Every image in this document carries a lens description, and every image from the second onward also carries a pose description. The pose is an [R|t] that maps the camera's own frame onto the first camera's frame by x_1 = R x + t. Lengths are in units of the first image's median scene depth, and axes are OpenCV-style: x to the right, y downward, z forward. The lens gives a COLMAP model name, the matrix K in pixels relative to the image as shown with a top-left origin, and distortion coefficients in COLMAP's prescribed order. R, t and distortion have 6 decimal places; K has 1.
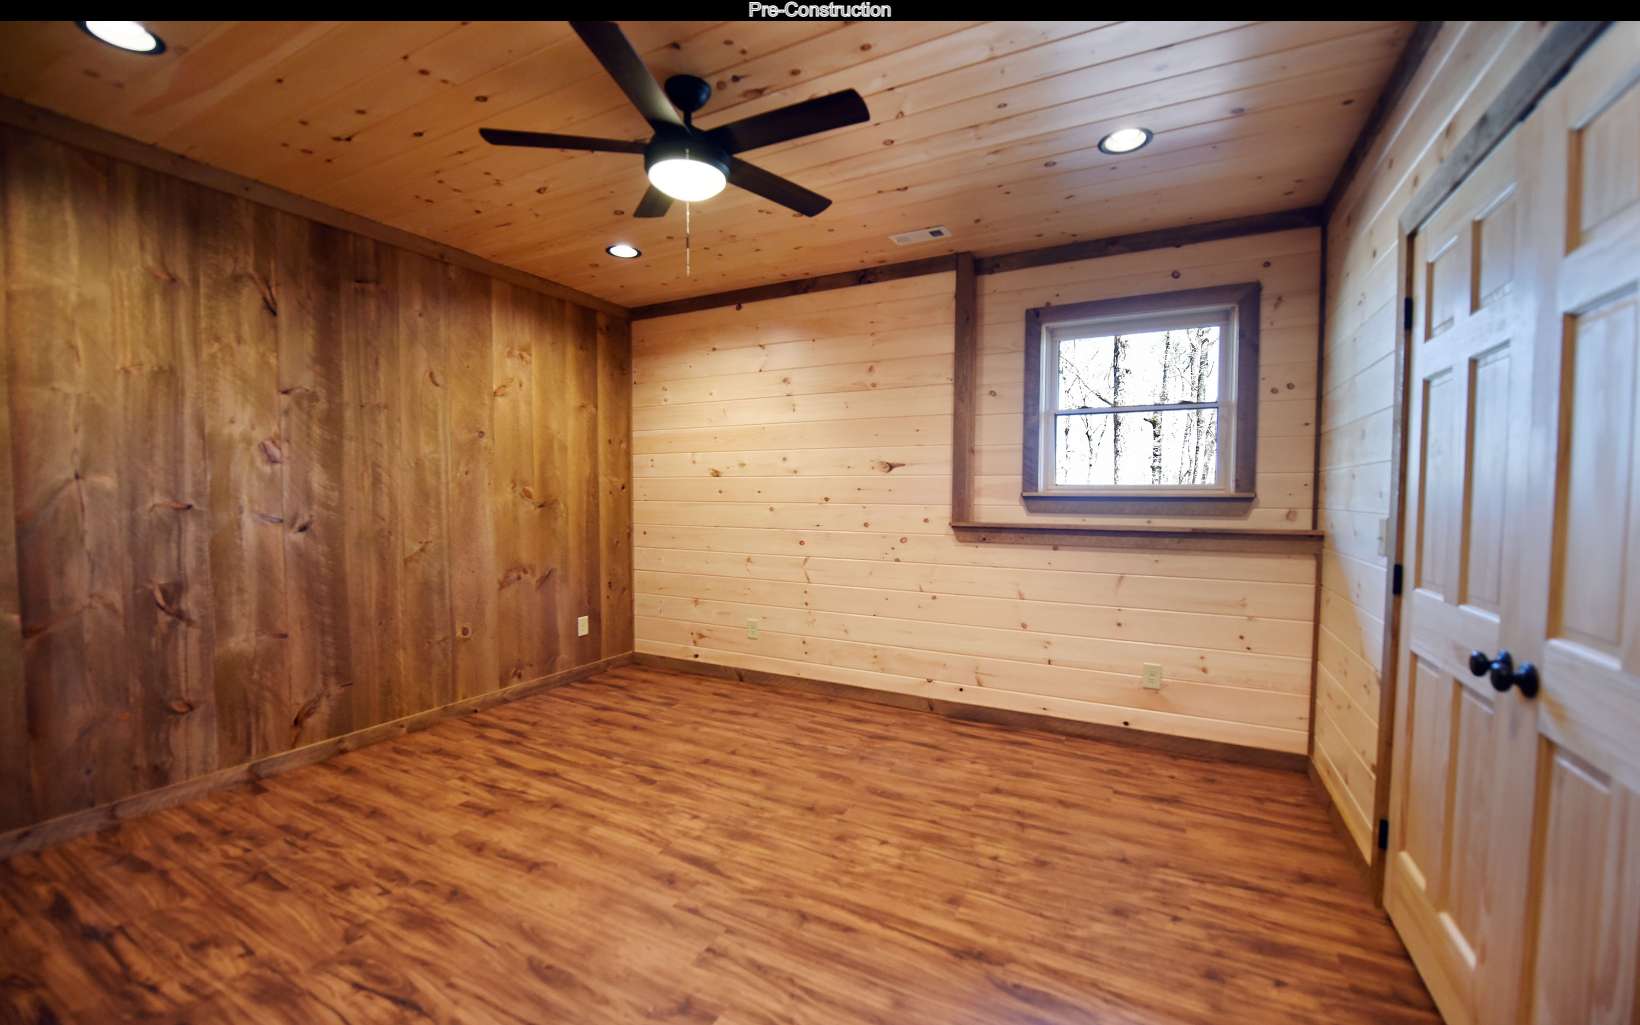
lens RADIAL K [[658.9, 0, 816.6], [0, 658.9, 524.9], [0, 0, 1]] dist [-0.010463, -0.004035]
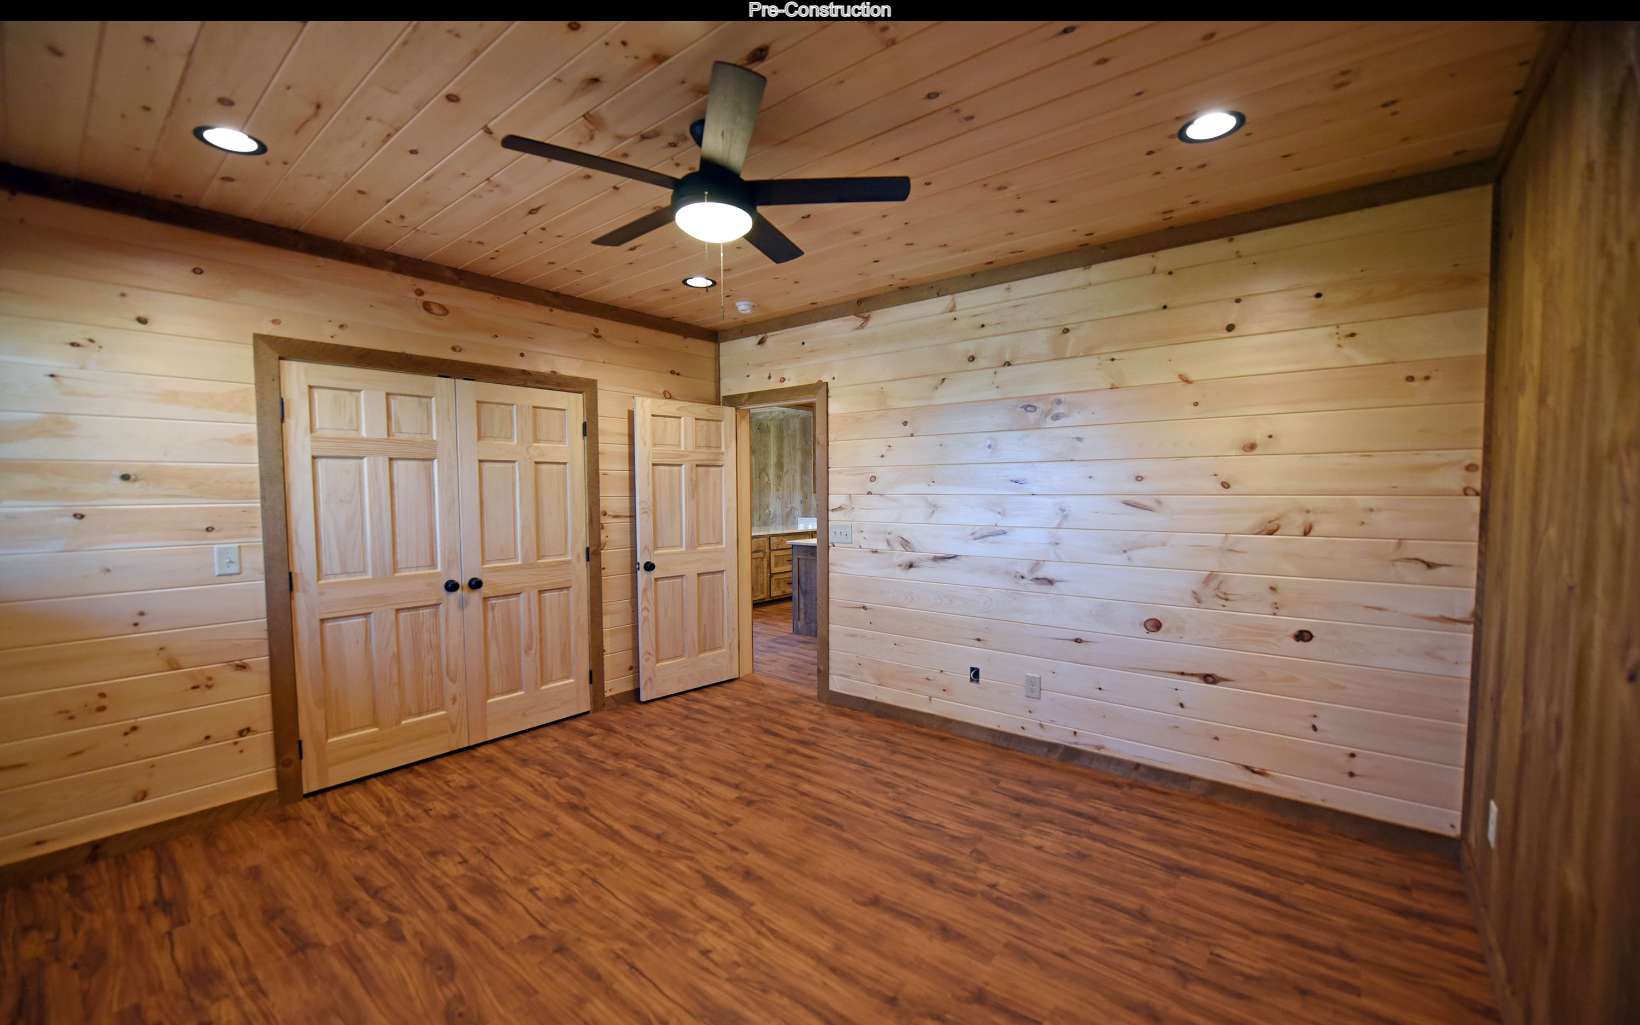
lens RADIAL K [[658.9, 0, 816.6], [0, 658.9, 524.9], [0, 0, 1]] dist [-0.010463, -0.004035]
pose [[-0.980202, -0.009295, 0.197781, -0.548434], [0.011739, 0.994413, 0.104908, -0.172582], [-0.197651, 0.105153, -0.974616, 1.983798]]
